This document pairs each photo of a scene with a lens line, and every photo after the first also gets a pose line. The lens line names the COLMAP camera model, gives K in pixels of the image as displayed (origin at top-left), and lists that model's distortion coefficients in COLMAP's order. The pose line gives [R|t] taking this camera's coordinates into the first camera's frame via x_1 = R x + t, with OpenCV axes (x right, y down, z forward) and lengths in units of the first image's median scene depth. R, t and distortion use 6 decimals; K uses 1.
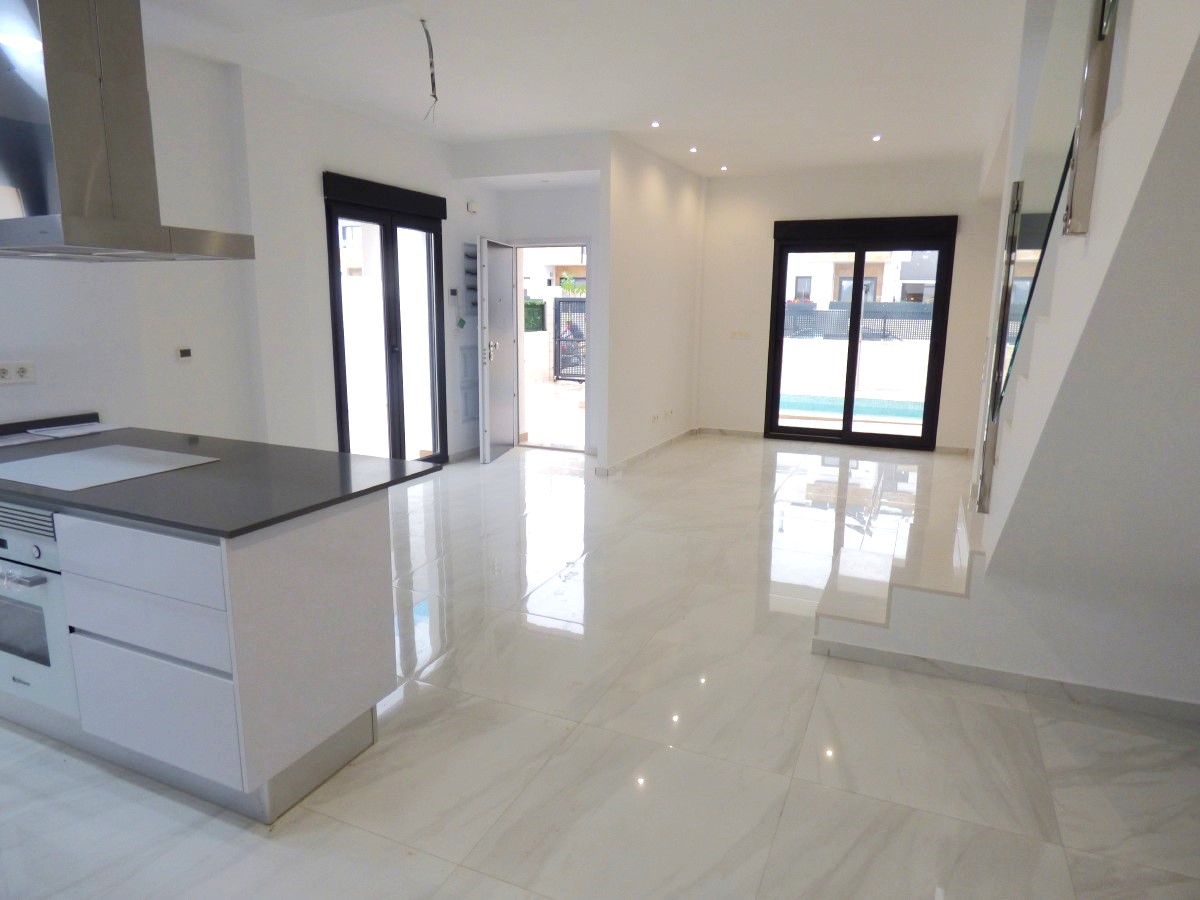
lens RADIAL K [[742.6, 0, 600.0], [0, 742.6, 450.0], [0, 0, 1]] dist [-0.003892, -0.000242]
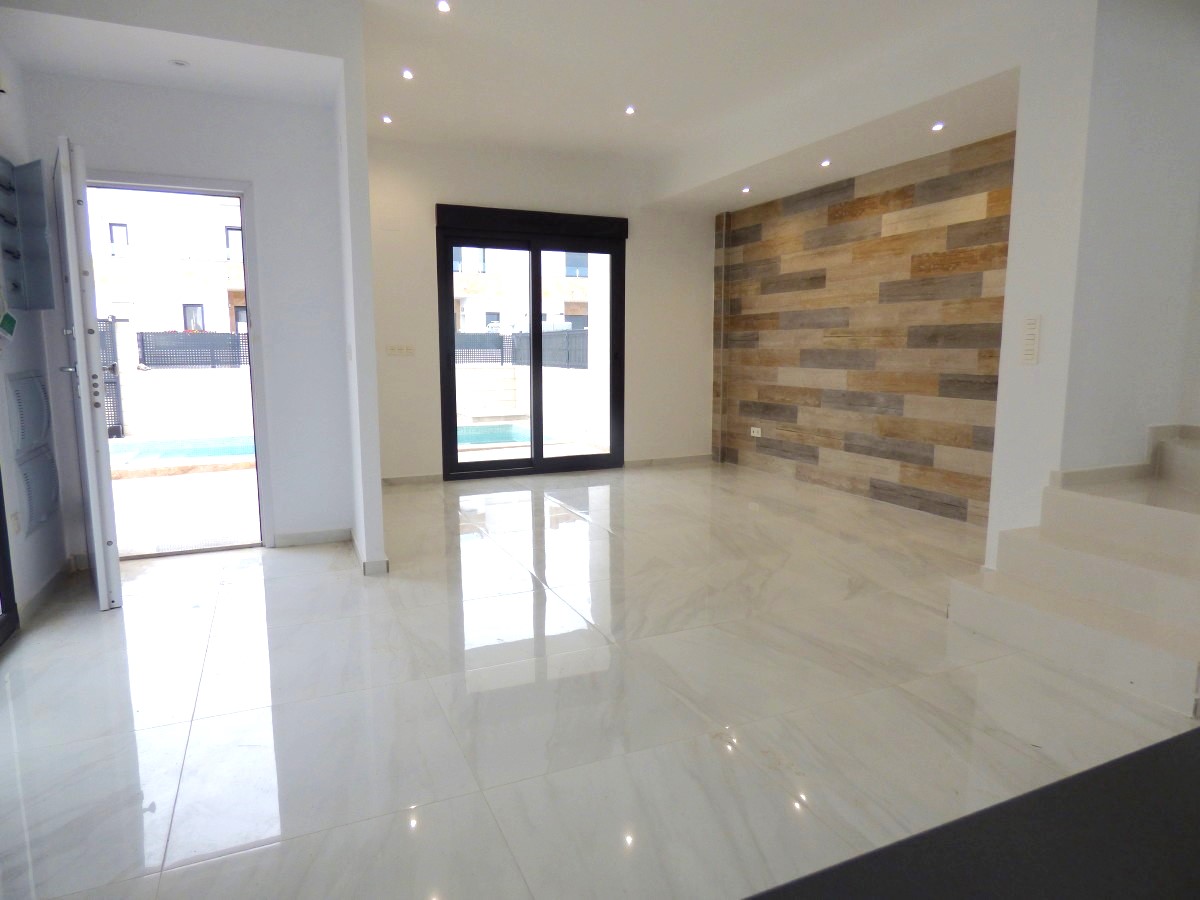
lens RADIAL K [[742.6, 0, 600.0], [0, 742.6, 450.0], [0, 0, 1]] dist [-0.003892, -0.000242]
pose [[0.665953, -0.114726, 0.737119, -0.255713], [0.152110, 0.988228, 0.016385, -0.038662], [-0.730321, 0.101212, 0.675564, 0.370642]]
